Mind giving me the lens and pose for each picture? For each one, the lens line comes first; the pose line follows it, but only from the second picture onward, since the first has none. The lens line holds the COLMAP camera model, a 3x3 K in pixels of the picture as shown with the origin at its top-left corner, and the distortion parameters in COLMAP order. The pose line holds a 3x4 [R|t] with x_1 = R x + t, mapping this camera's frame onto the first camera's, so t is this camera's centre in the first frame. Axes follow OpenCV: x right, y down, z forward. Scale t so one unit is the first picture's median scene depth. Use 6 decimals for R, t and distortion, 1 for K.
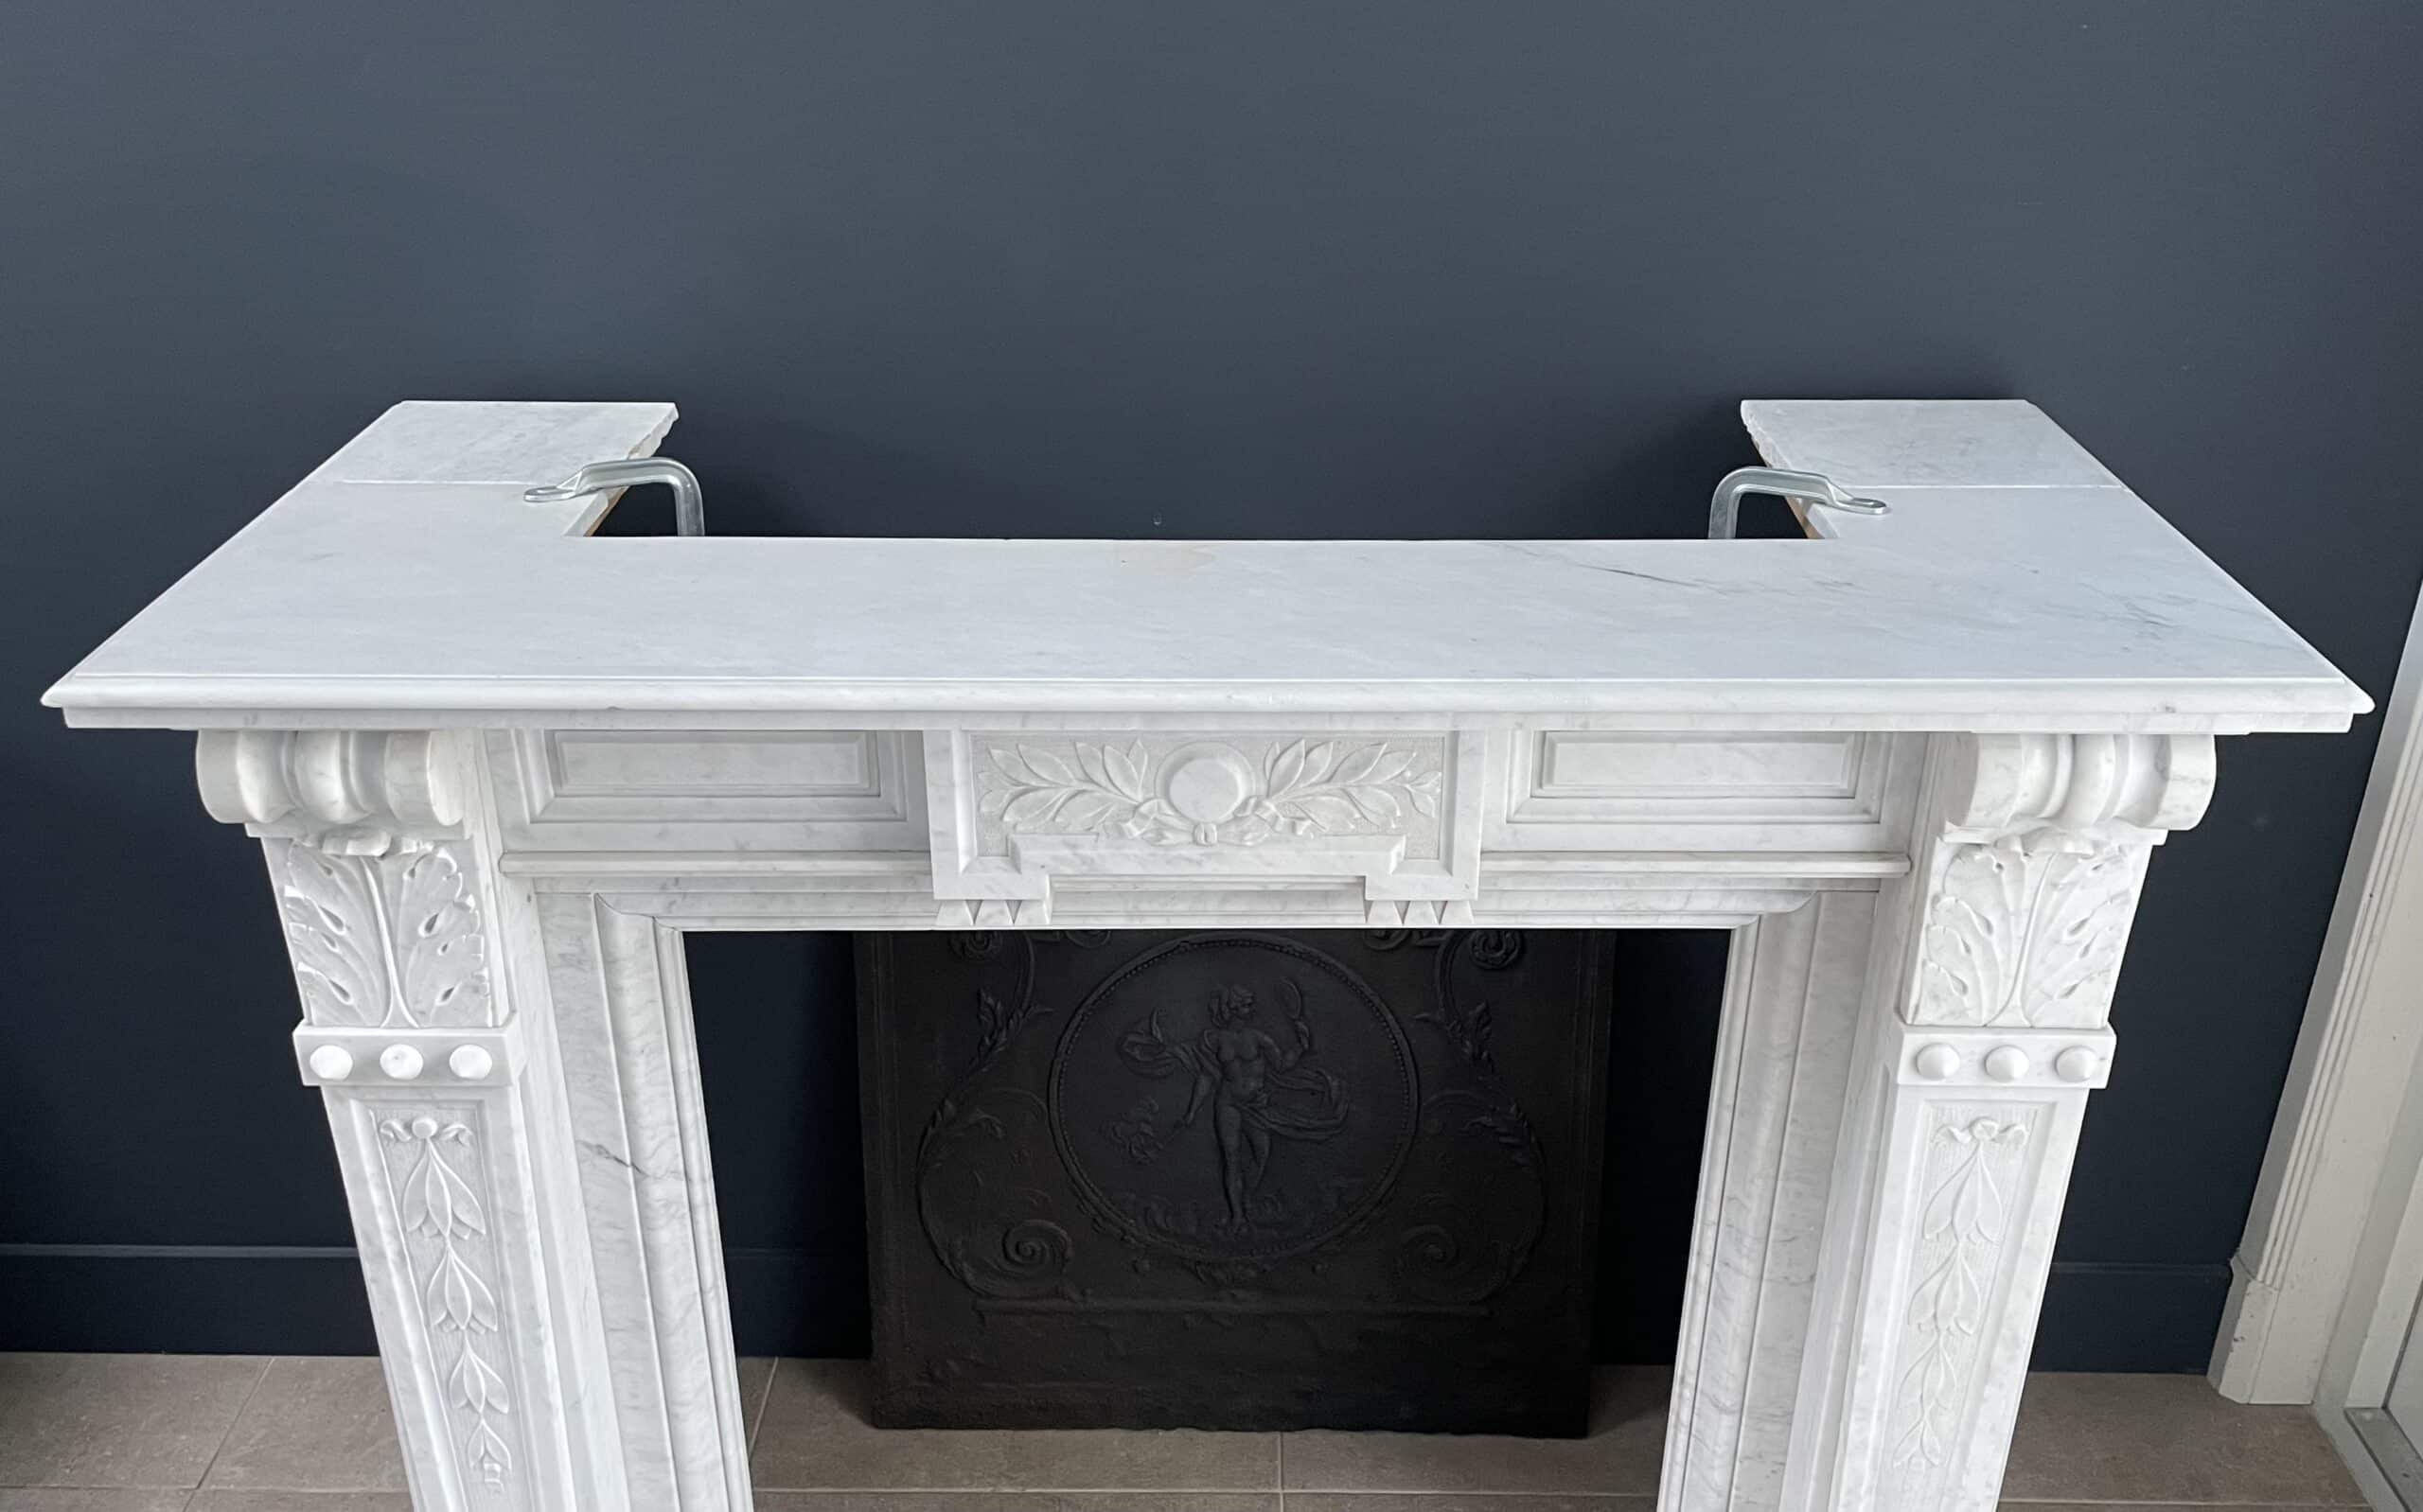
lens RADIAL K [[2053.5, 0, 1232.5], [0, 2053.5, 724.5], [0, 0, 1]] dist [0.111953, -0.215829]
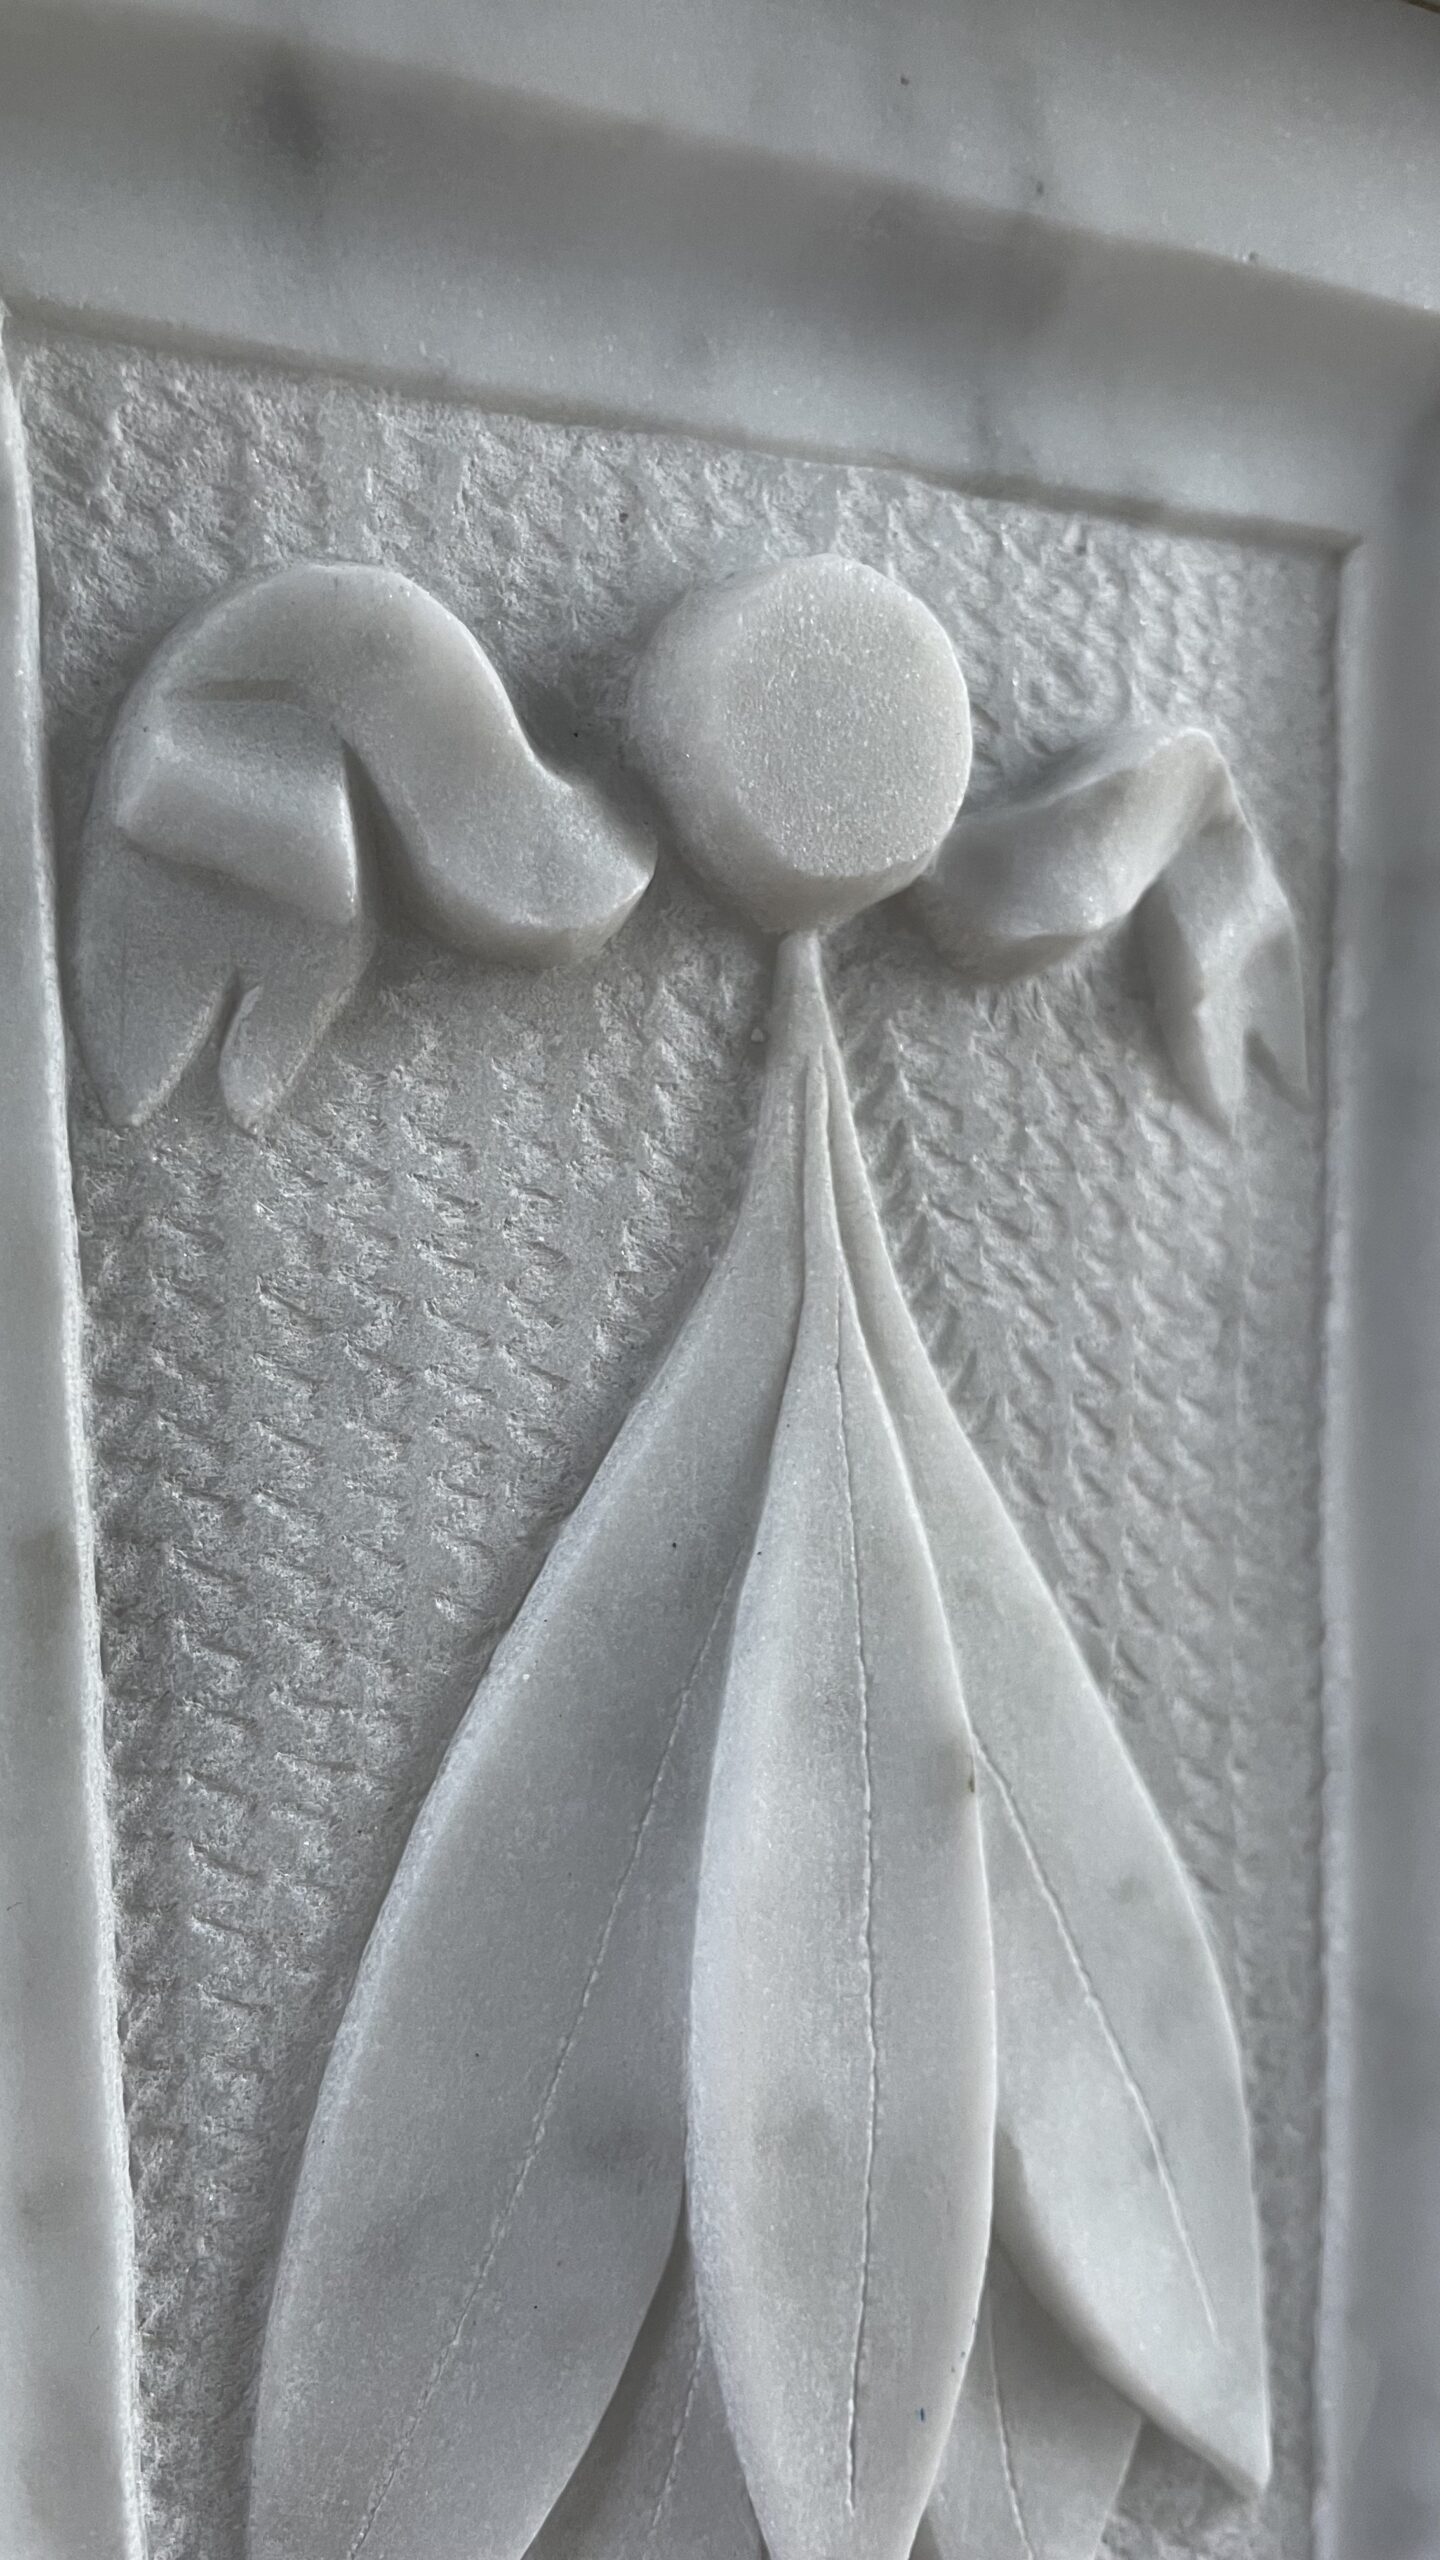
lens RADIAL K [[2068.2, 0, 716.6], [0, 2068.2, 1287.1], [0, 0, 1]] dist [-0.002250, -0.002050]
pose [[0.886078, -0.039929, 0.461813, -0.421942], [0.221175, 0.911976, -0.345516, 0.232188], [-0.407367, 0.408295, 0.816913, 0.951337]]
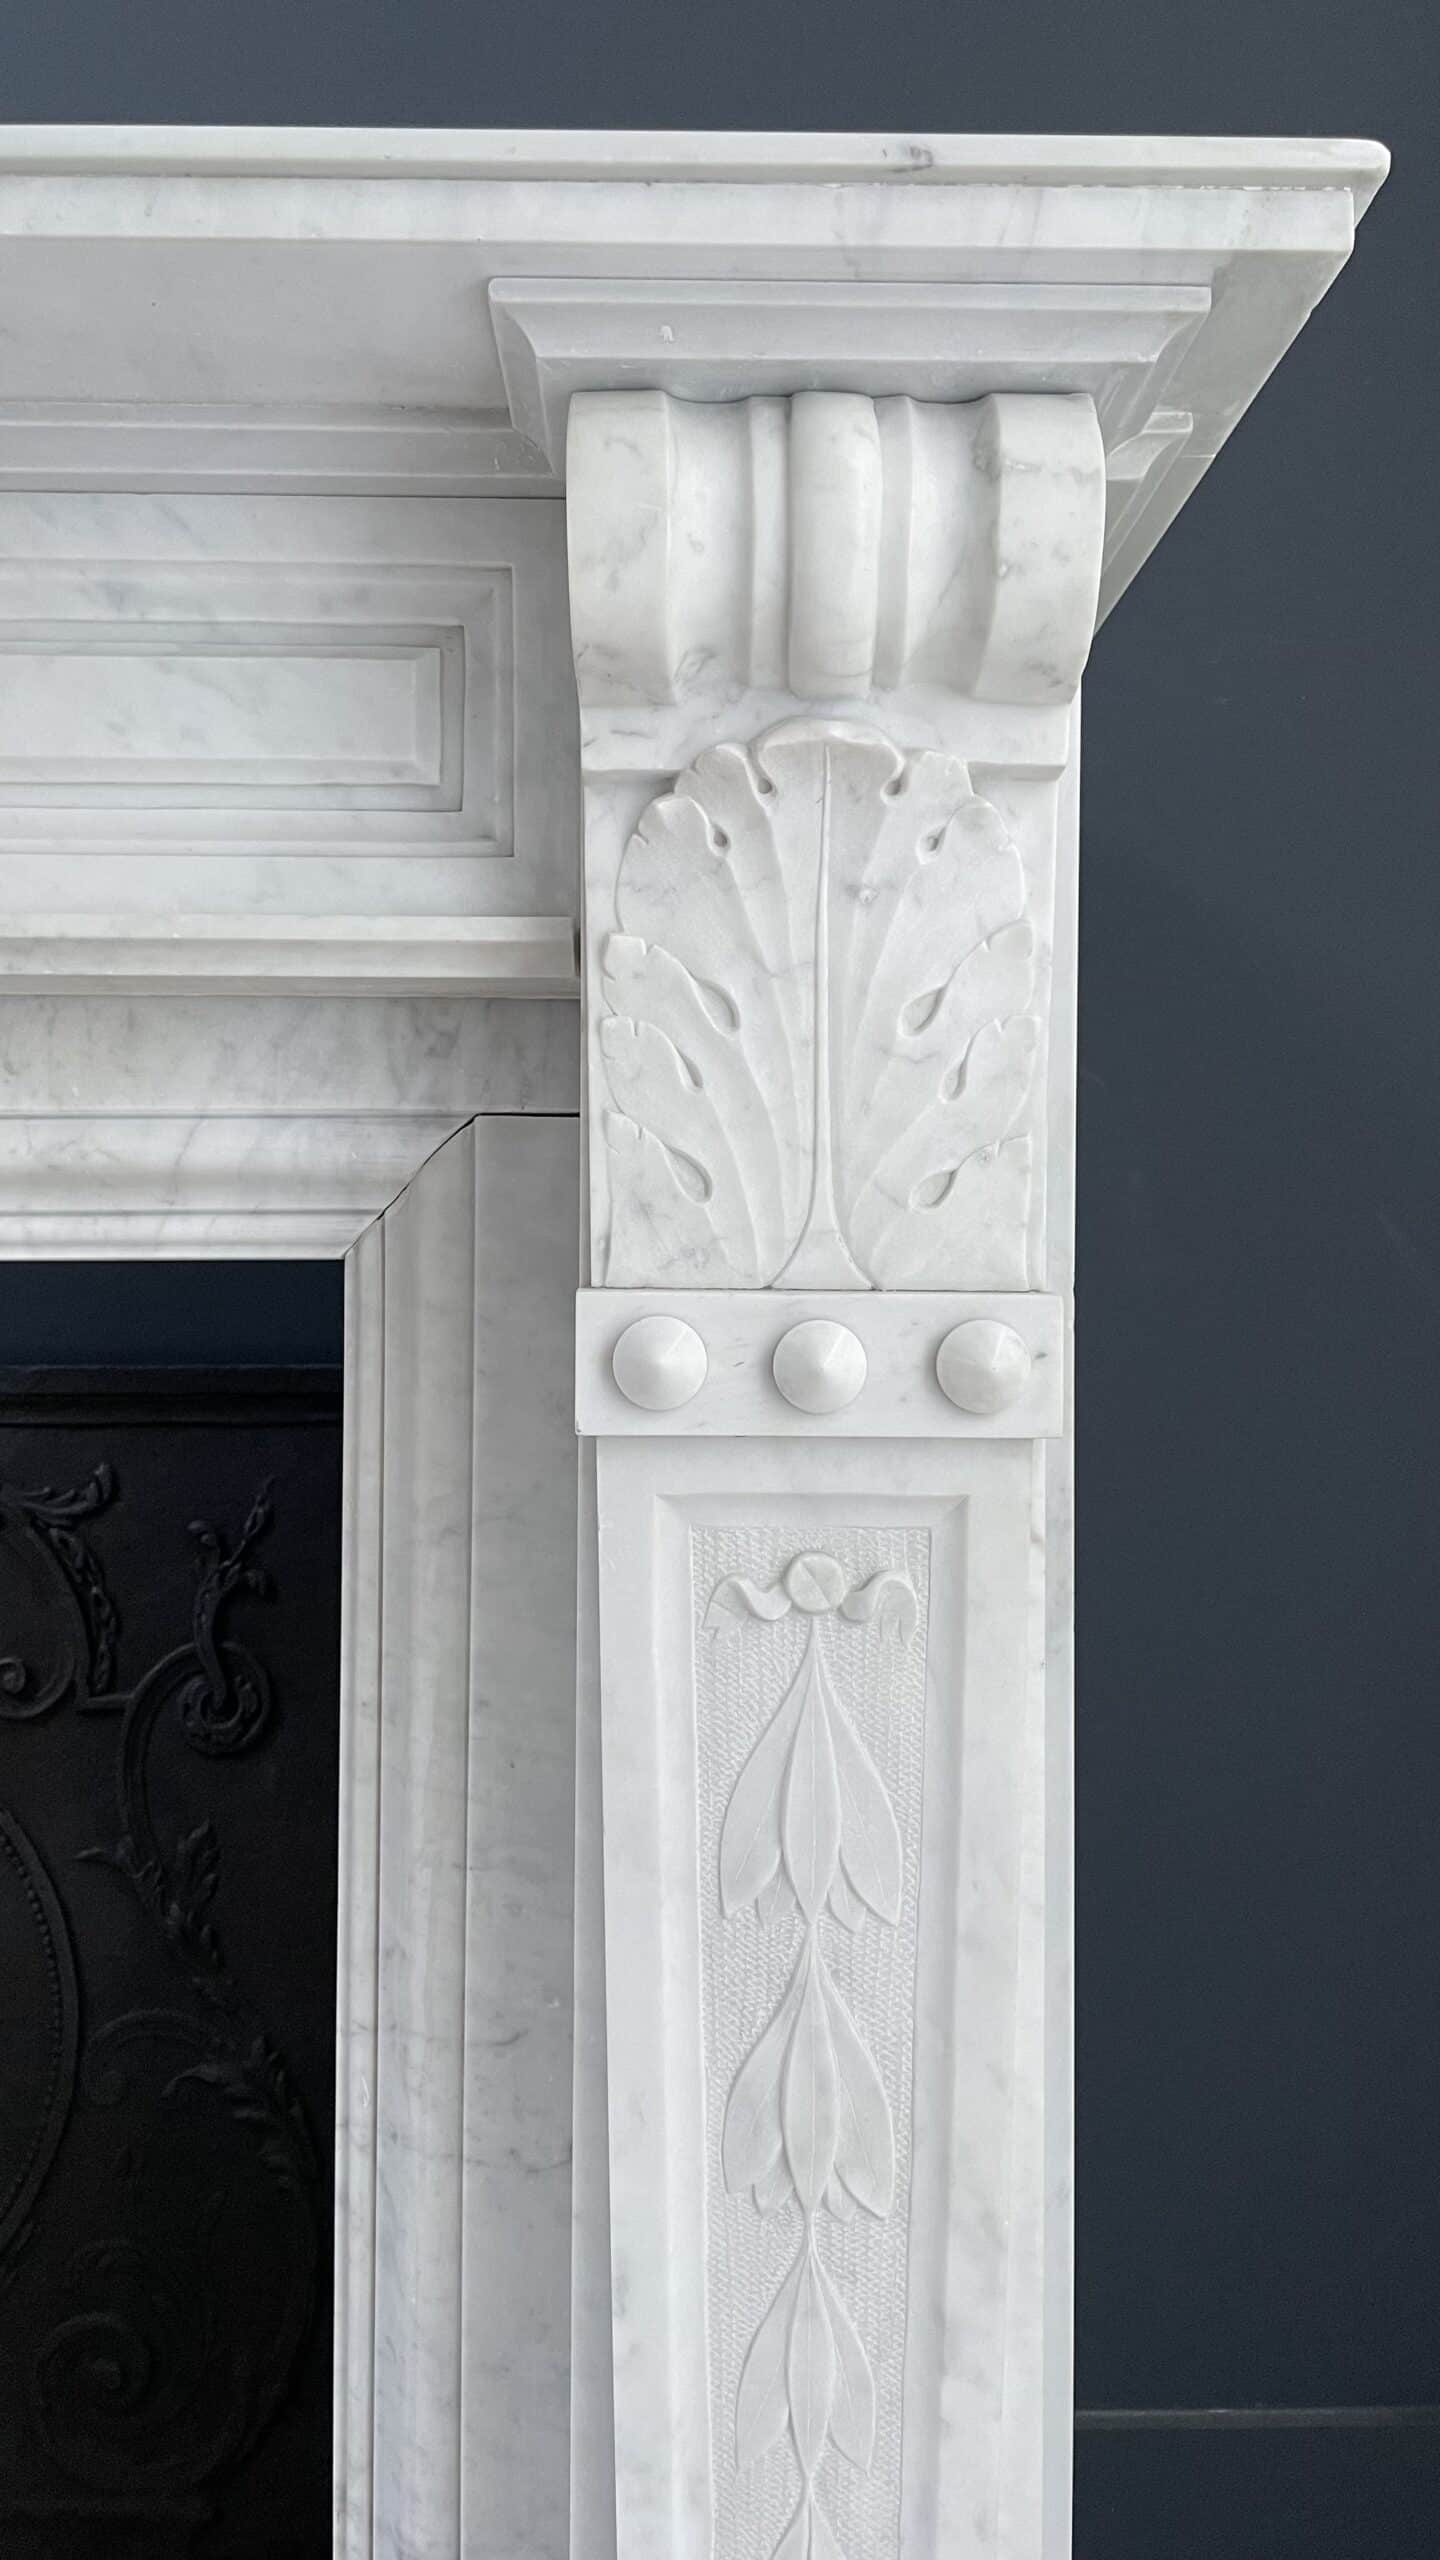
lens RADIAL K [[1936.7, 0, 720.5], [0, 1936.7, 1266.3], [0, 0, 1]] dist [0.100724, -0.156717]
pose [[0.999706, -0.003929, 0.023943, 0.333569], [0.013870, 0.902221, -0.431050, 0.307387], [-0.019908, 0.431255, 0.902010, 0.616541]]
